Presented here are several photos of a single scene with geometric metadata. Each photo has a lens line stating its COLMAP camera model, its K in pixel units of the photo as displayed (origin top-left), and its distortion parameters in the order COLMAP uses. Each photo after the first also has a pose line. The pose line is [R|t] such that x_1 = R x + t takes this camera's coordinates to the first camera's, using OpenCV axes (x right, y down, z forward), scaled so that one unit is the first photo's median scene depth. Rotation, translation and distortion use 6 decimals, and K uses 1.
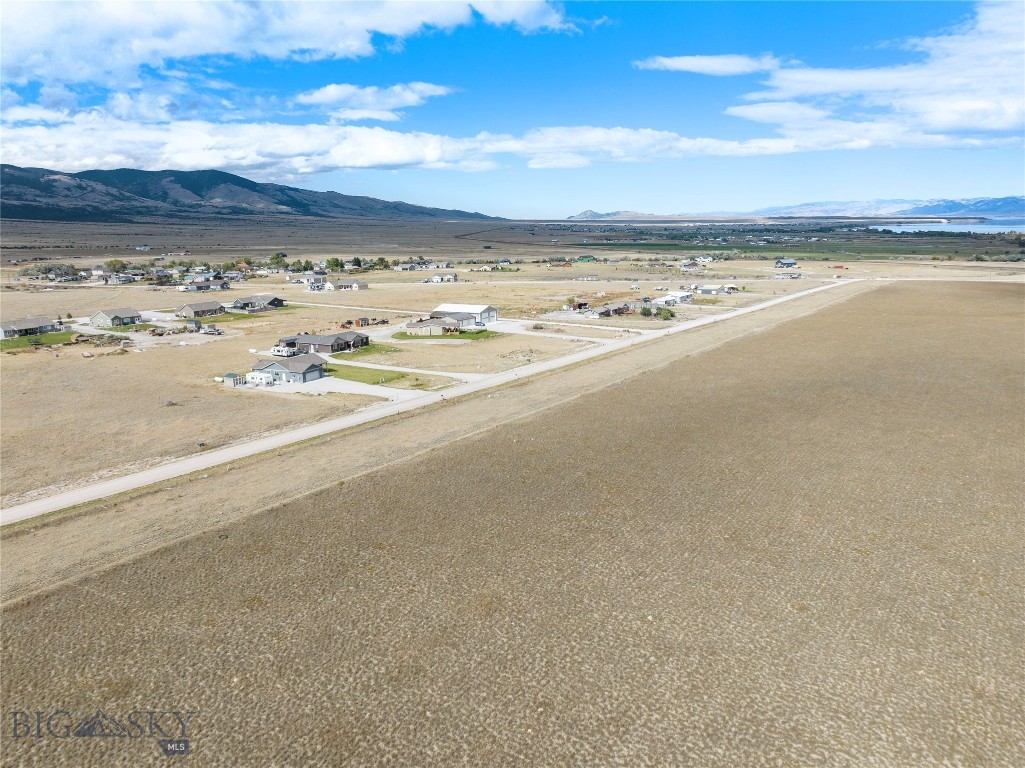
lens RADIAL K [[784.1, 0, 512.5], [0, 784.1, 384.0], [0, 0, 1]] dist [-0.037990, 0.000138]
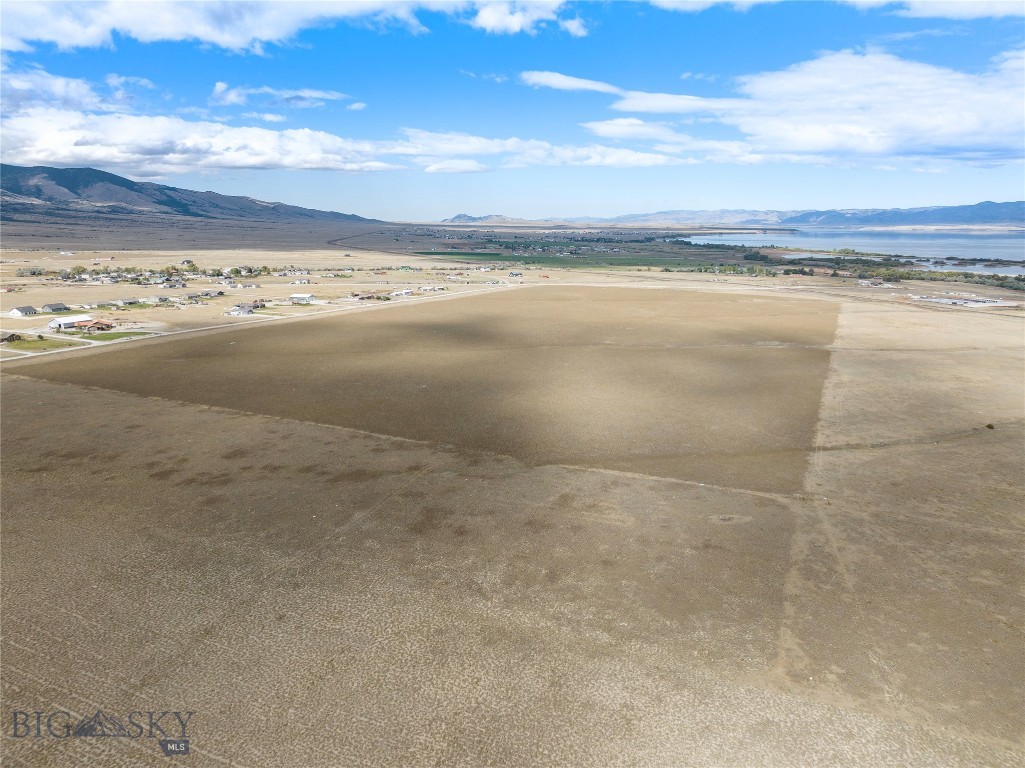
lens RADIAL K [[784.1, 0, 512.5], [0, 784.1, 384.0], [0, 0, 1]] dist [-0.037990, 0.000138]
pose [[0.989319, -0.008479, 0.145518, 0.021225], [0.008336, 0.999964, 0.001589, 0.016867], [-0.145526, -0.000359, 0.989354, -0.141598]]
